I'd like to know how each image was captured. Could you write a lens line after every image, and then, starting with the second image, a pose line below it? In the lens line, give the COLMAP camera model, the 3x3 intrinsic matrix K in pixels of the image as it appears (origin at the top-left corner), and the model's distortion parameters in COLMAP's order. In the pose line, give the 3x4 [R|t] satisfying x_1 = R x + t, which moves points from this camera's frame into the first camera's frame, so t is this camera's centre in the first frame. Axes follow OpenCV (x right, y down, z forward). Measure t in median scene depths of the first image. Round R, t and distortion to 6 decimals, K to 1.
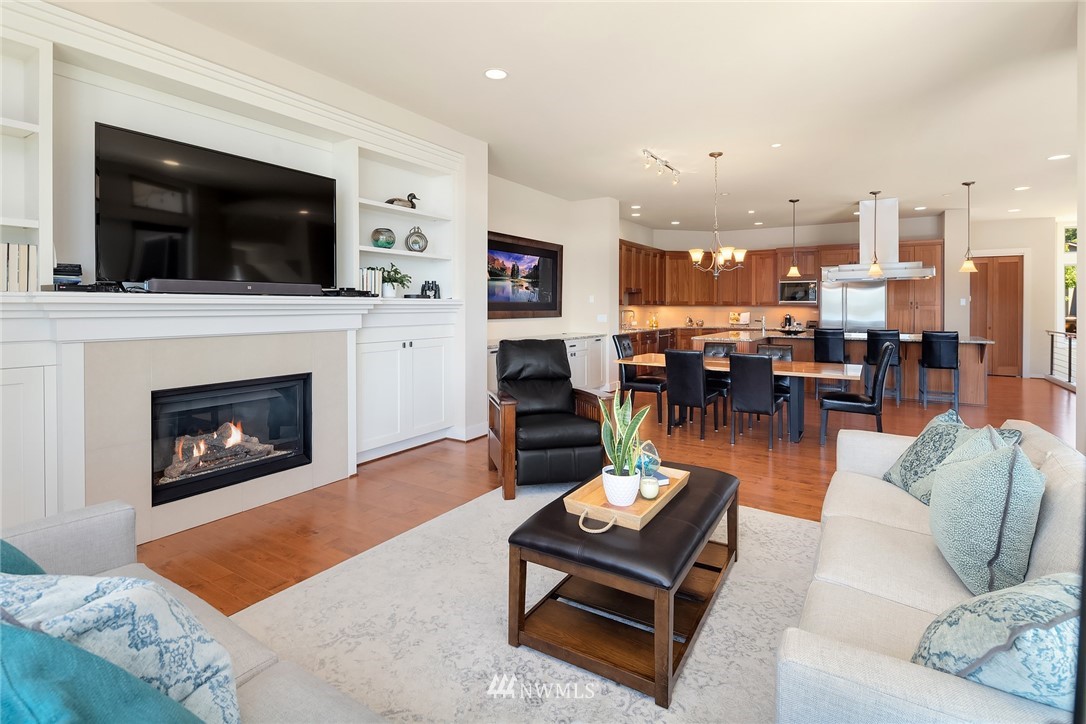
lens RADIAL K [[525.5, 0, 546.4], [0, 525.5, 311.9], [0, 0, 1]] dist [-0.000170, -0.000054]
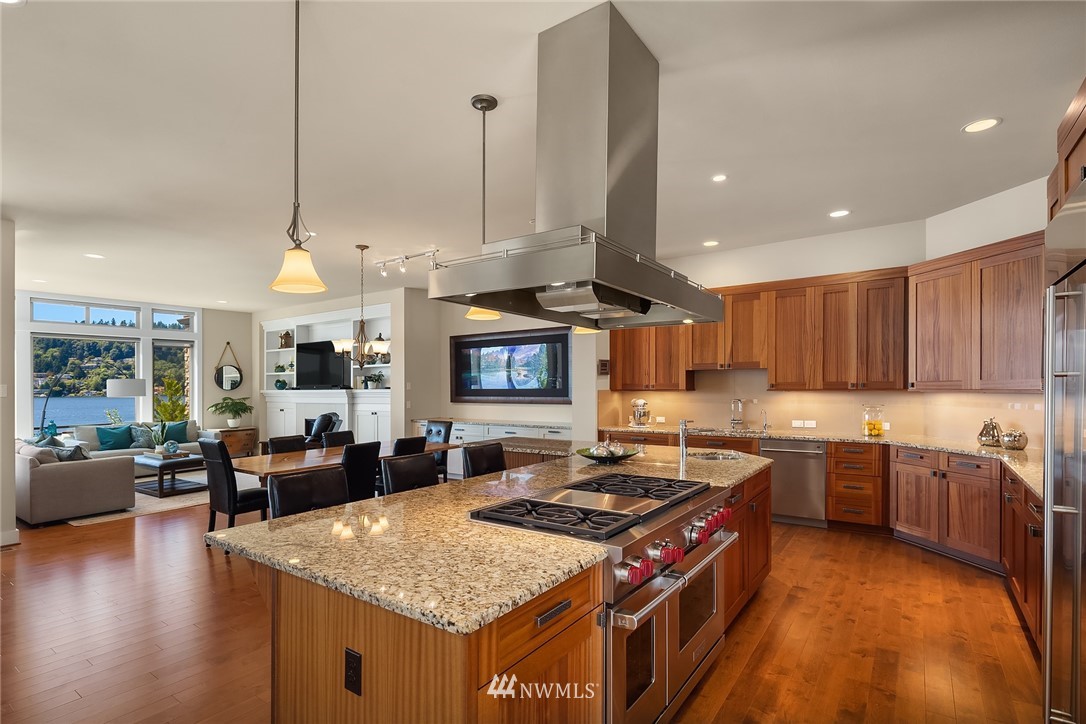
lens RADIAL K [[535.2, 0, 542.9], [0, 535.2, 392.9], [0, 0, 1]] dist [0.000034, -0.000006]
pose [[-0.052557, 0.000517, -0.998618, 0.791874], [-0.008593, 0.999963, 0.000970, -0.007735], [0.998581, 0.008633, -0.052550, 0.806070]]
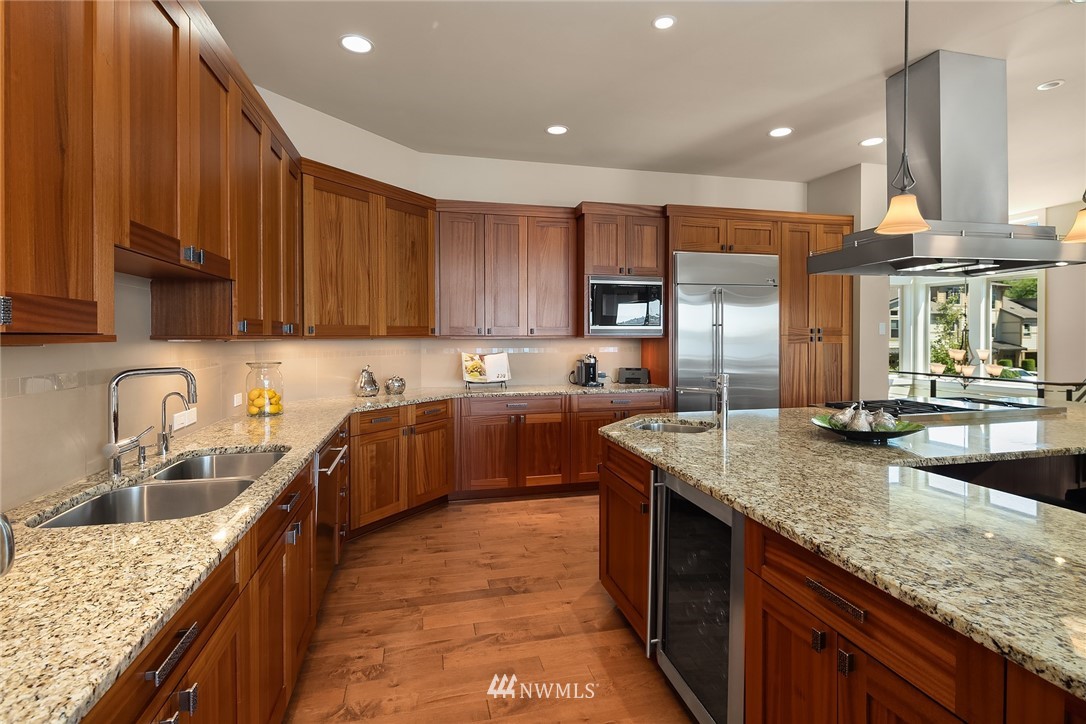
lens RADIAL K [[525.5, 0, 546.4], [0, 525.5, 311.9], [0, 0, 1]] dist [-0.000170, -0.000054]
pose [[0.701364, 0.031212, 0.712120, 0.121771], [0.007939, 0.998637, -0.051590, -0.011485], [-0.712759, 0.041837, 0.700160, 0.771999]]
